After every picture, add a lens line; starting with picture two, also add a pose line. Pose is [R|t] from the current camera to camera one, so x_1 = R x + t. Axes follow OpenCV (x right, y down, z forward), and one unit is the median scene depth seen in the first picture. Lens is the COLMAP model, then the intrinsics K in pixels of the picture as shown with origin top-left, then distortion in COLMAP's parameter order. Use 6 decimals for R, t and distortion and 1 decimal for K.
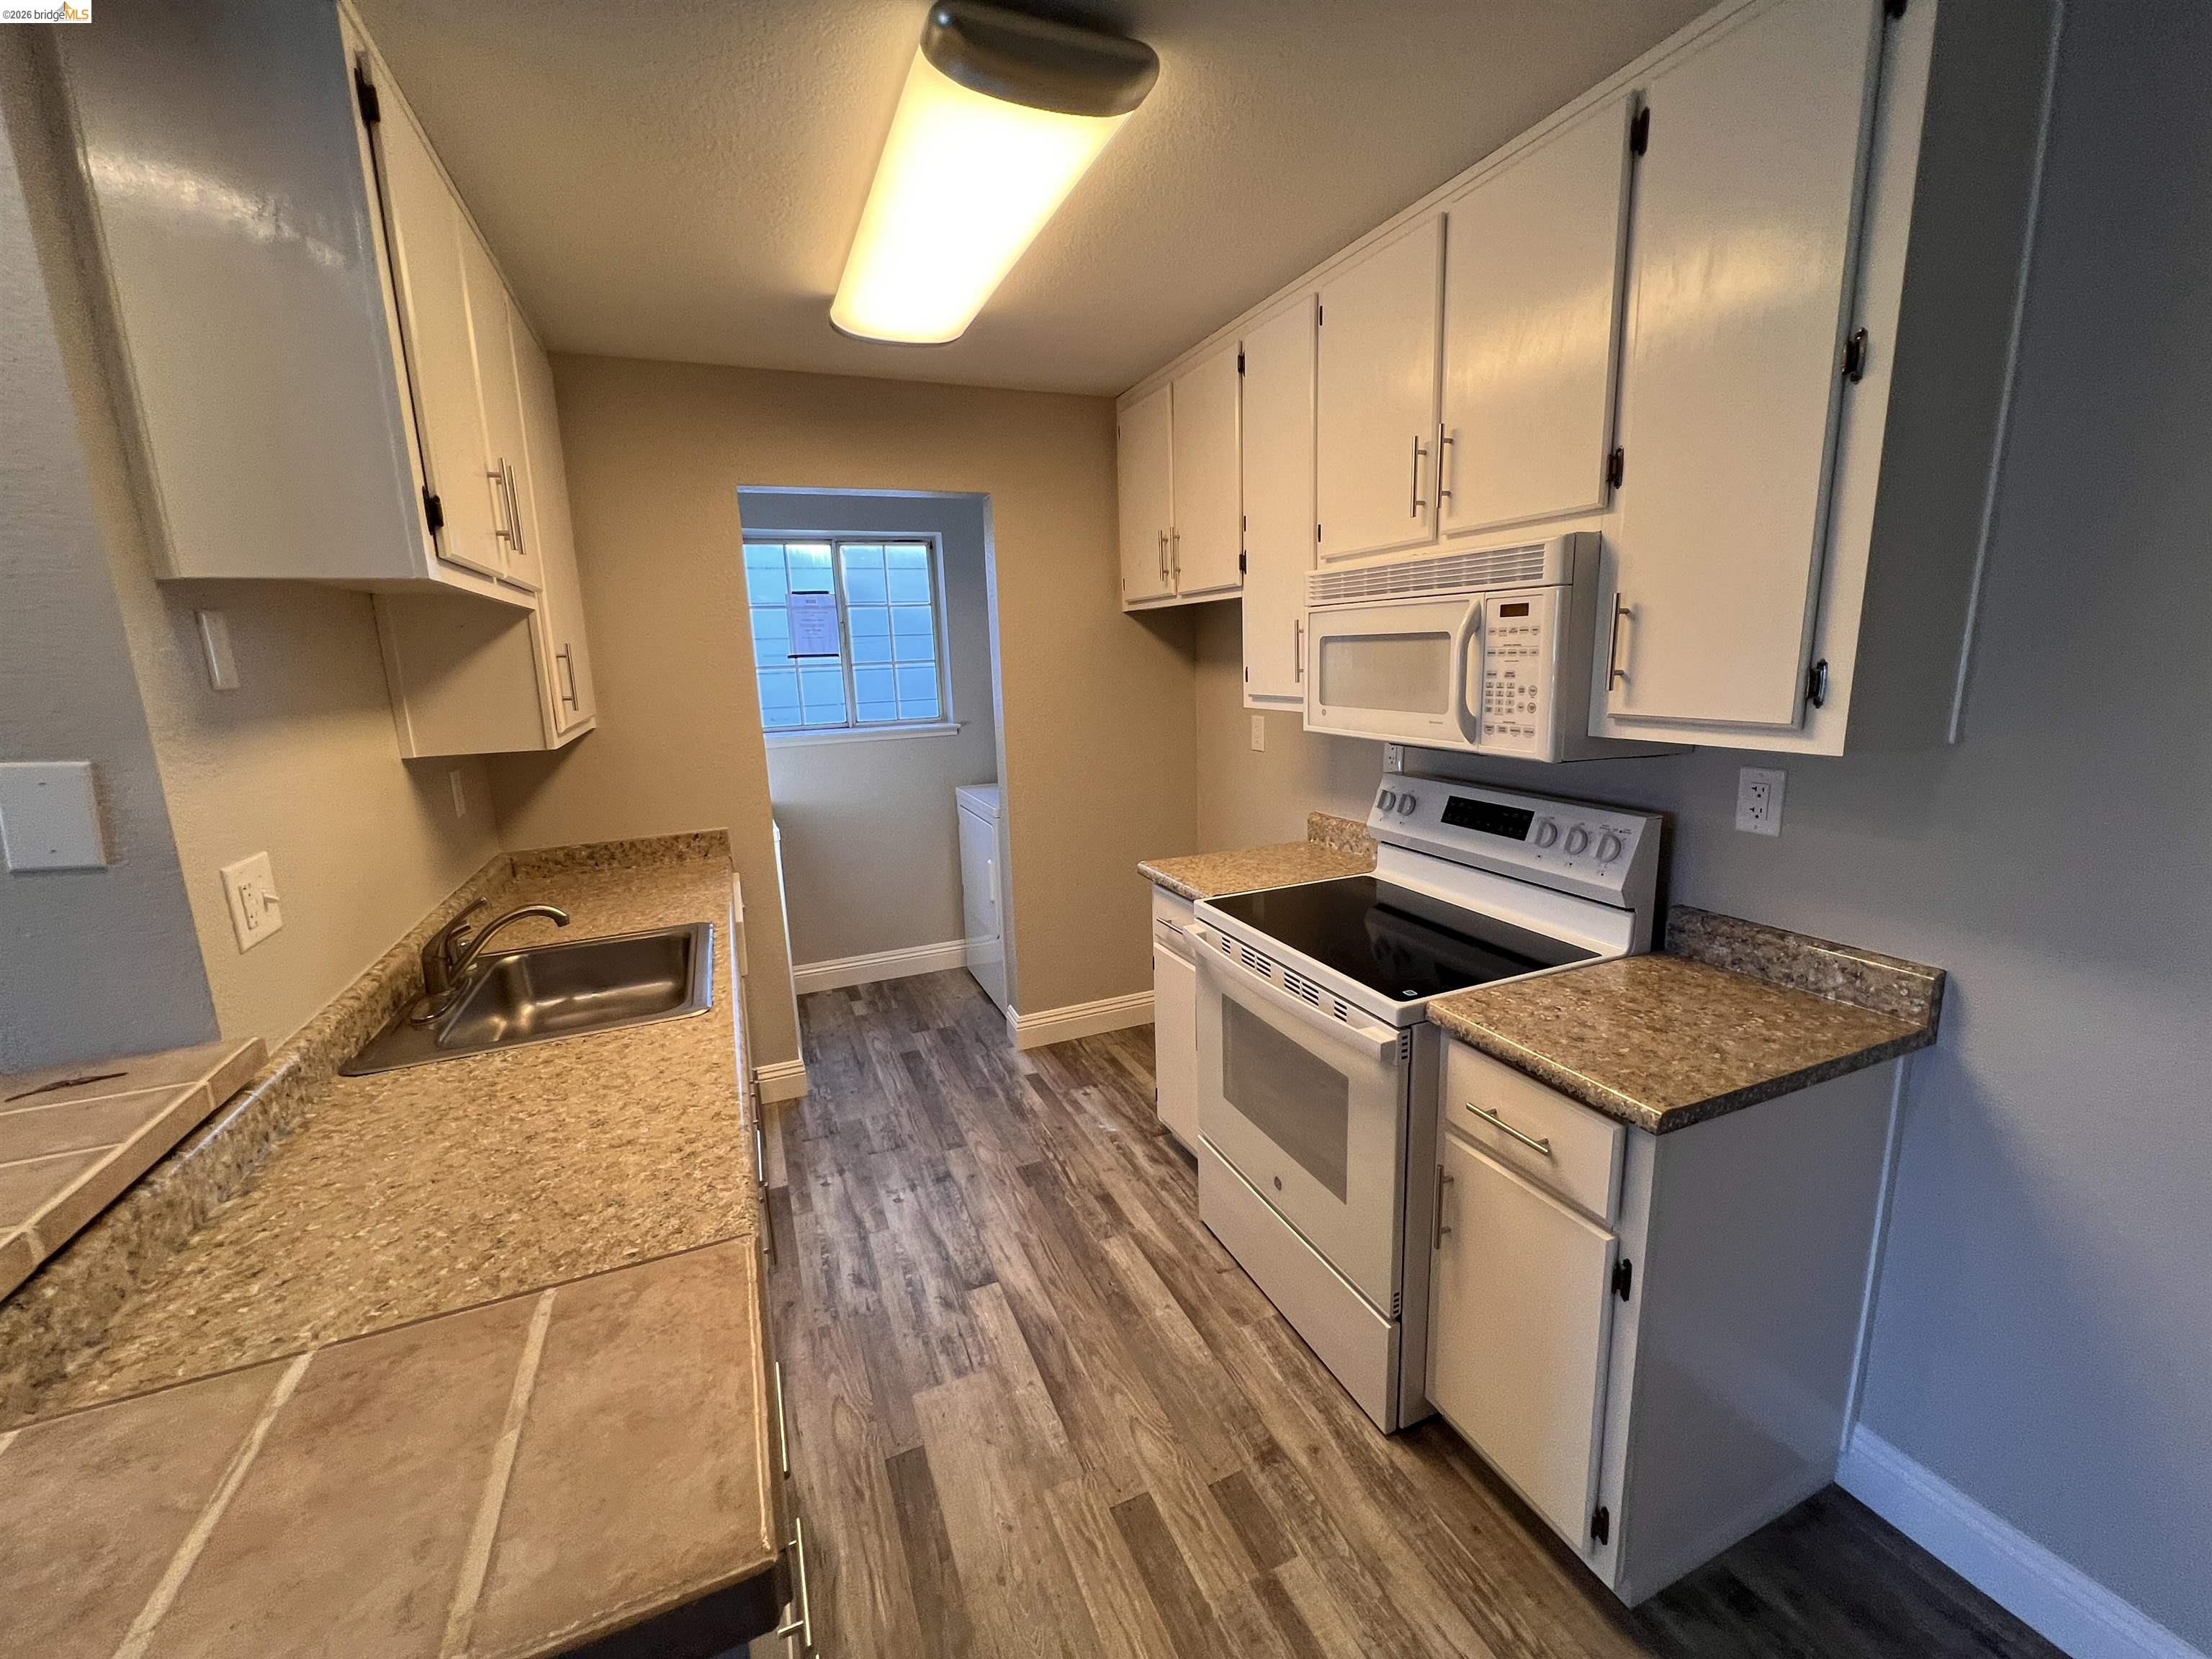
lens RADIAL K [[888.7, 0, 1106.0], [0, 888.7, 829.5], [0, 0, 1]] dist [0.000826, 0.000015]
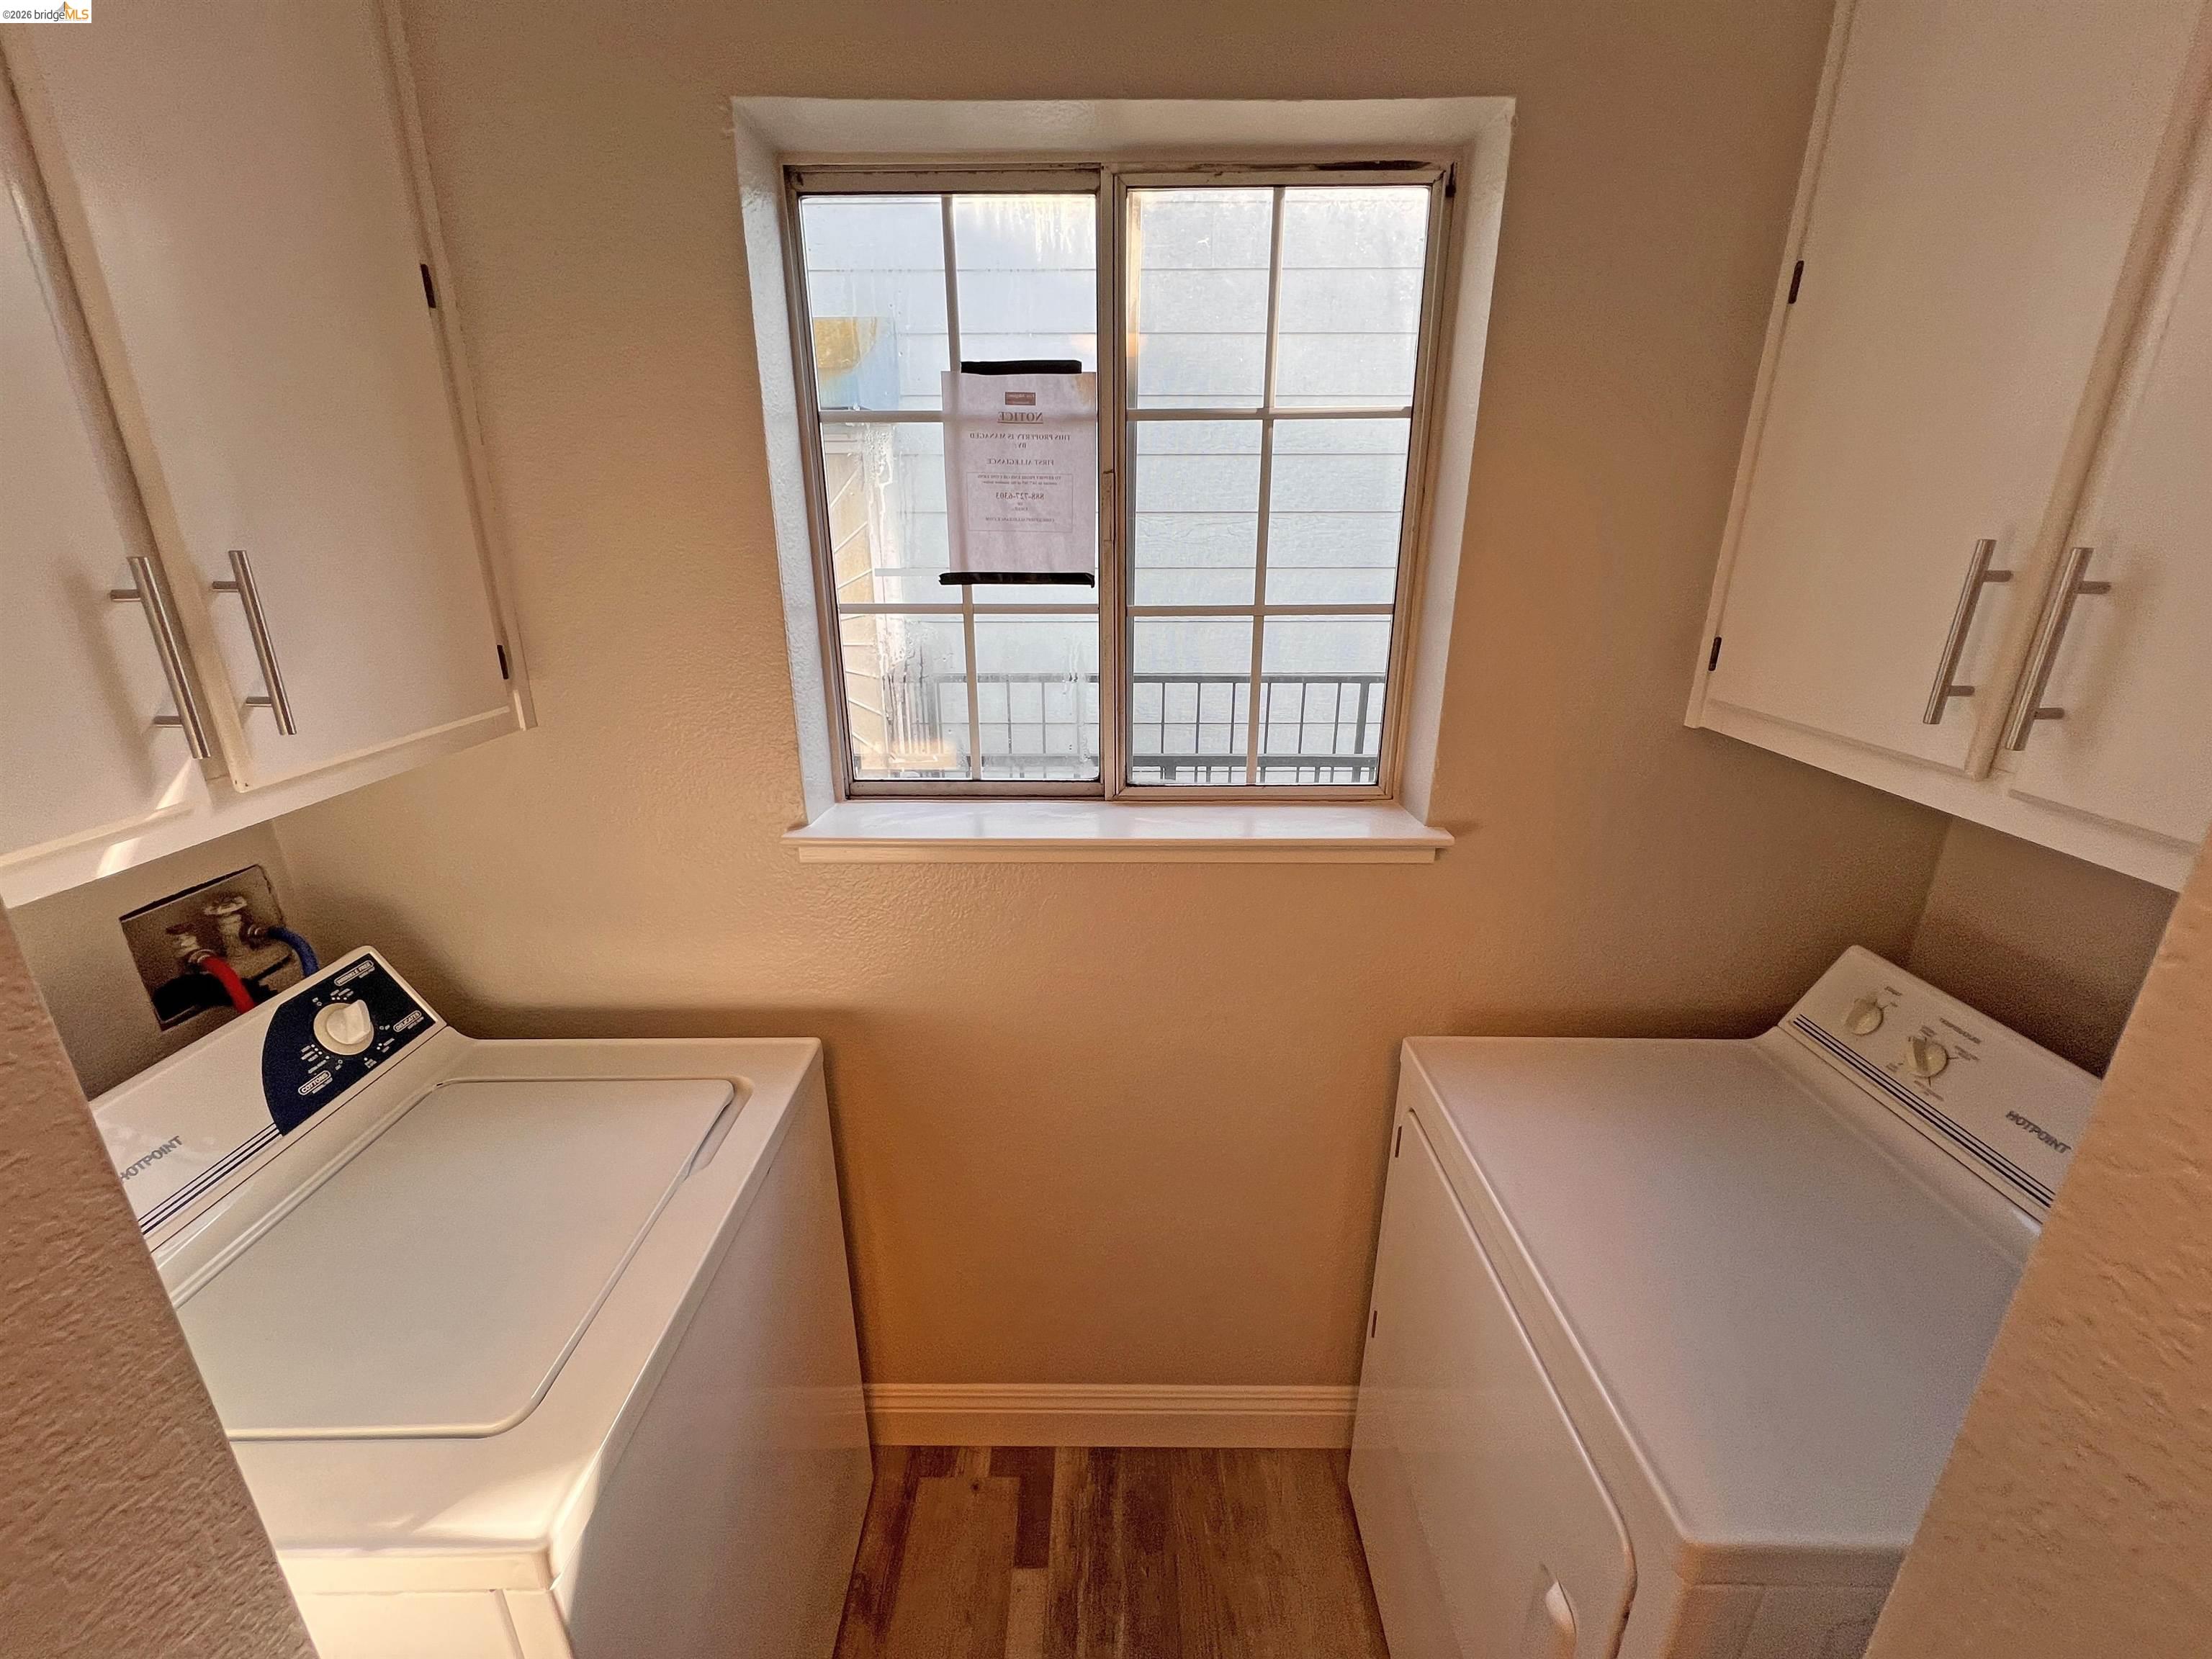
lens RADIAL K [[888.7, 0, 1106.0], [0, 888.7, 829.5], [0, 0, 1]] dist [0.000826, 0.000015]
pose [[0.913710, 0.161487, -0.372902, -0.163487], [-0.109305, 0.981497, 0.157216, -0.158203], [0.391391, -0.102890, 0.914454, 0.699404]]
